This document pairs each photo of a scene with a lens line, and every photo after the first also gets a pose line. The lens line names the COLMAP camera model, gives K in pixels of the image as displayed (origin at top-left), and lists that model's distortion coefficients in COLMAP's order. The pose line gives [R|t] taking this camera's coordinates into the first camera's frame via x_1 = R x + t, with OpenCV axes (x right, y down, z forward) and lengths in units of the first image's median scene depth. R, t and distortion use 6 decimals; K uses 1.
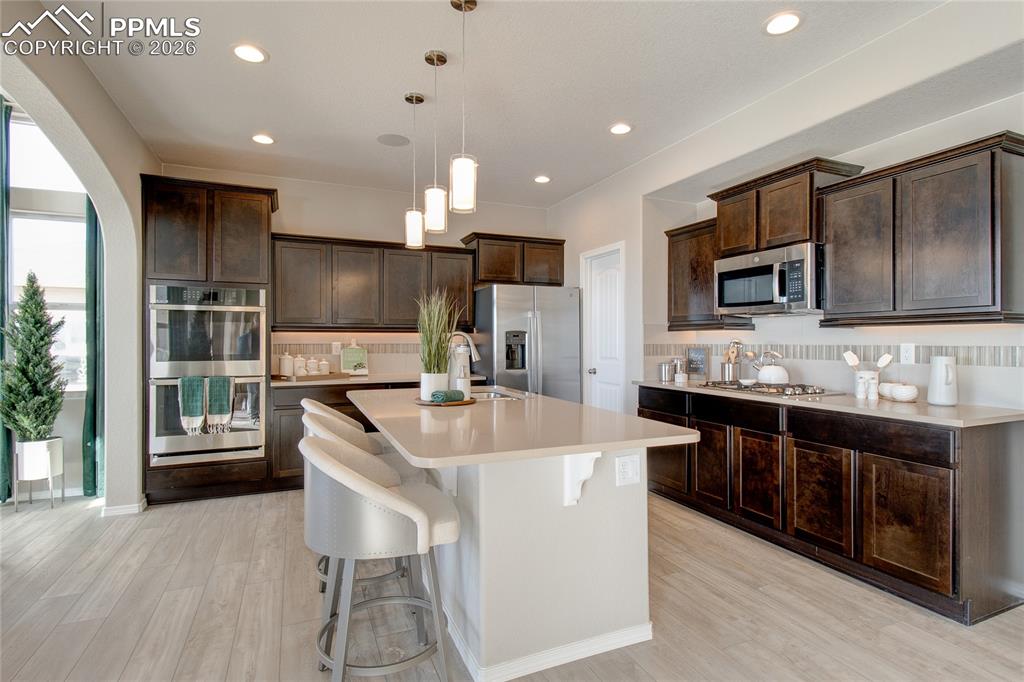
lens RADIAL K [[508.6, 0, 511.8], [0, 508.6, 337.0], [0, 0, 1]] dist [-0.000262, -0.000540]
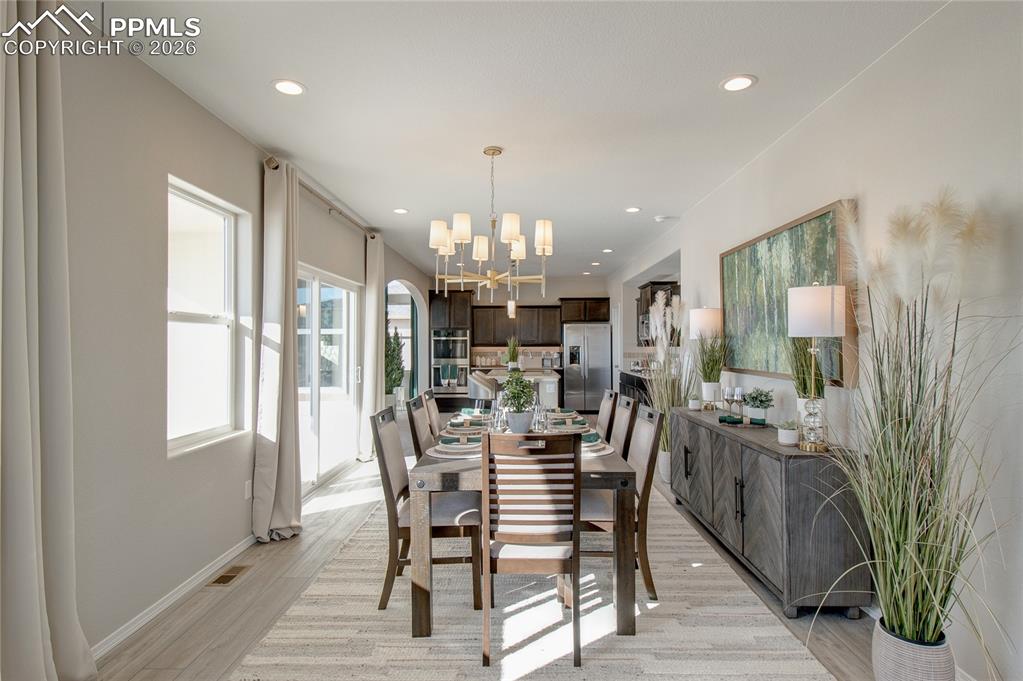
lens RADIAL K [[554.7, 0, 511.5], [0, 554.7, 340.5], [0, 0, 1]] dist [0.000155, 0.000012]
pose [[0.890198, -0.007316, -0.455515, 0.930002], [0.005345, 0.999970, -0.005614, -0.026310], [0.455542, 0.002563, 0.890211, -1.315206]]
